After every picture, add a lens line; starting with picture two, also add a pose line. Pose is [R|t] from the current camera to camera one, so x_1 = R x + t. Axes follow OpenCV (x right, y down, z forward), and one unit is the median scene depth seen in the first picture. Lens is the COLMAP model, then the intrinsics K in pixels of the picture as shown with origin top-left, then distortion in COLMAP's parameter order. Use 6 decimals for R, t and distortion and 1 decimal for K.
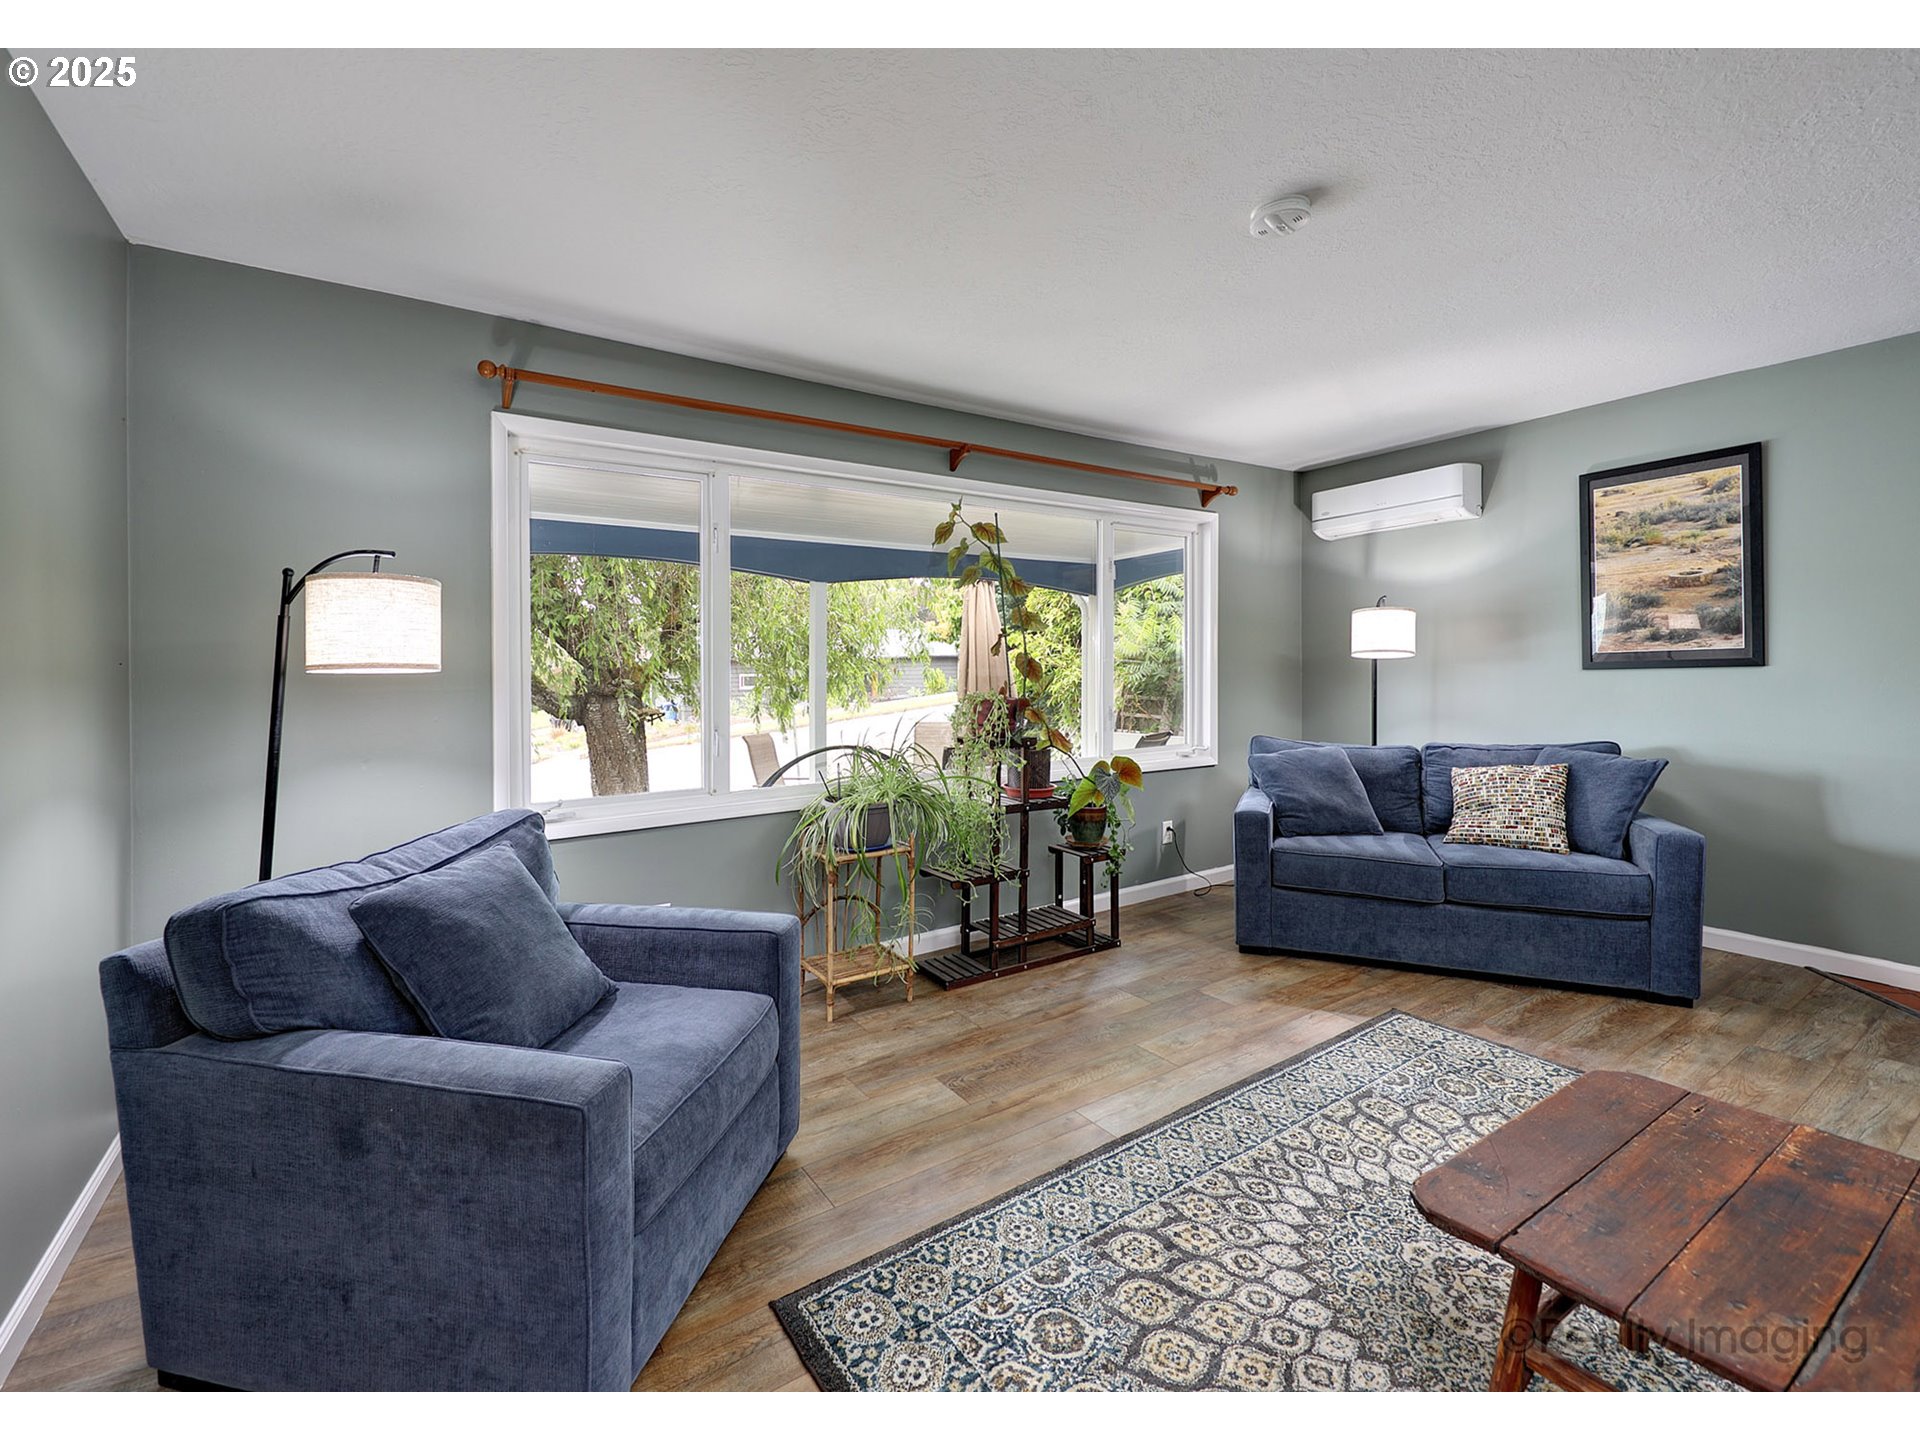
lens RADIAL K [[836.2, 0, 981.9], [0, 836.2, 670.7], [0, 0, 1]] dist [0.012245, -0.005649]
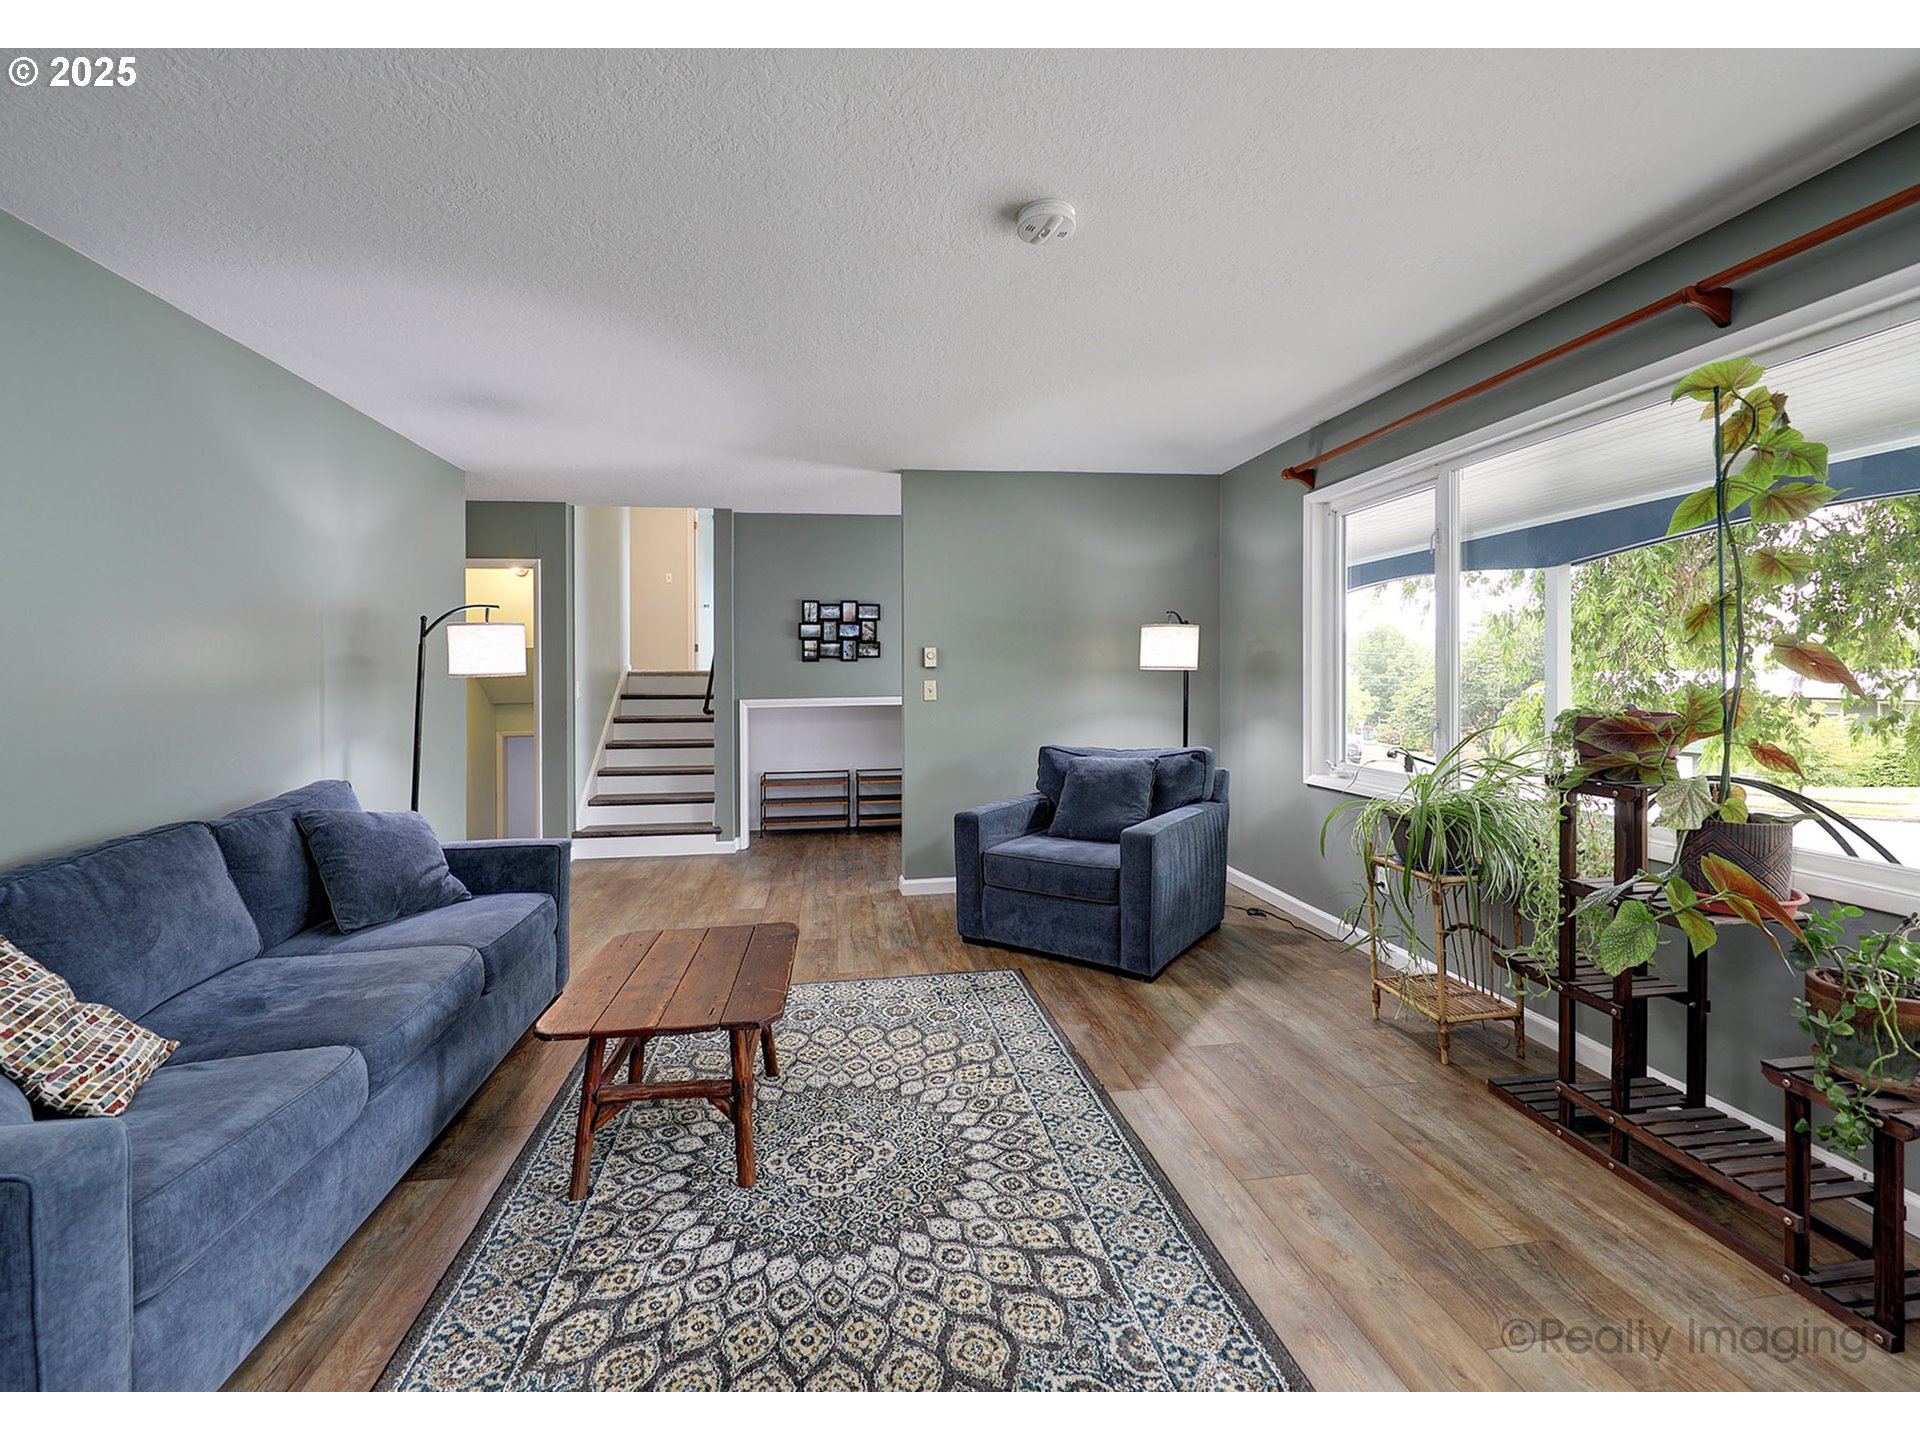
lens RADIAL K [[836.2, 0, 951.1], [0, 836.2, 722.3], [0, 0, 1]] dist [0.012245, -0.005649]
pose [[-0.462429, 0.072444, -0.883692, 0.981911], [0.020420, 0.997262, 0.071068, -0.024485], [0.886421, 0.014819, -0.462642, 1.058721]]
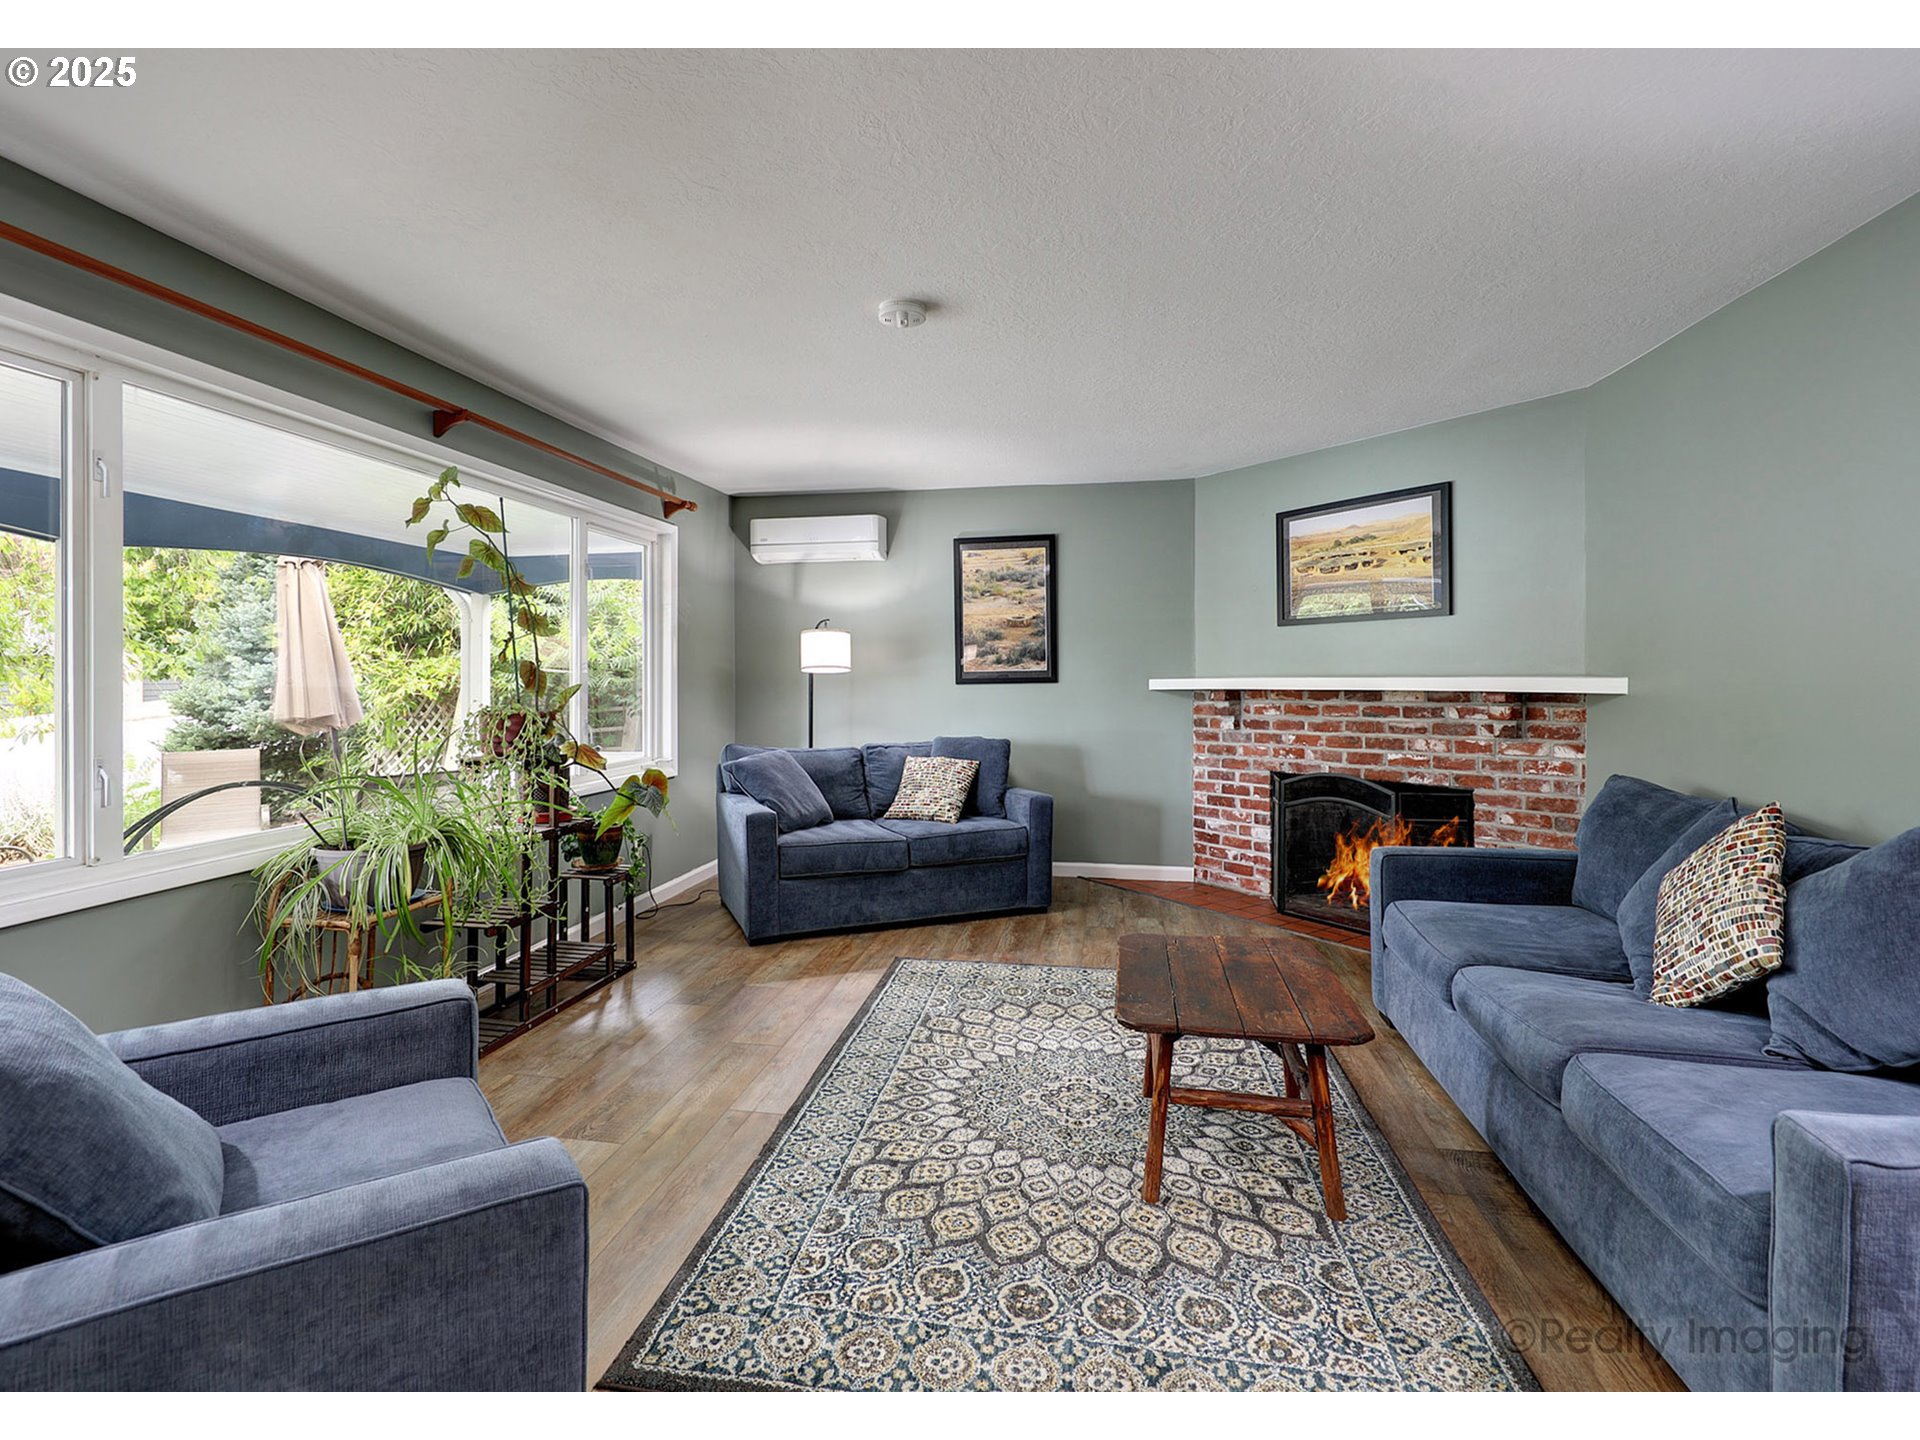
lens RADIAL K [[853.9, 0, 978.1], [0, 853.9, 676.4], [0, 0, 1]] dist [0.020152, -0.001224]
pose [[0.698873, 0.013548, 0.715117, -0.367556], [-0.007488, 0.999904, -0.011625, 0.003463], [-0.715206, 0.002770, 0.698908, 0.036794]]
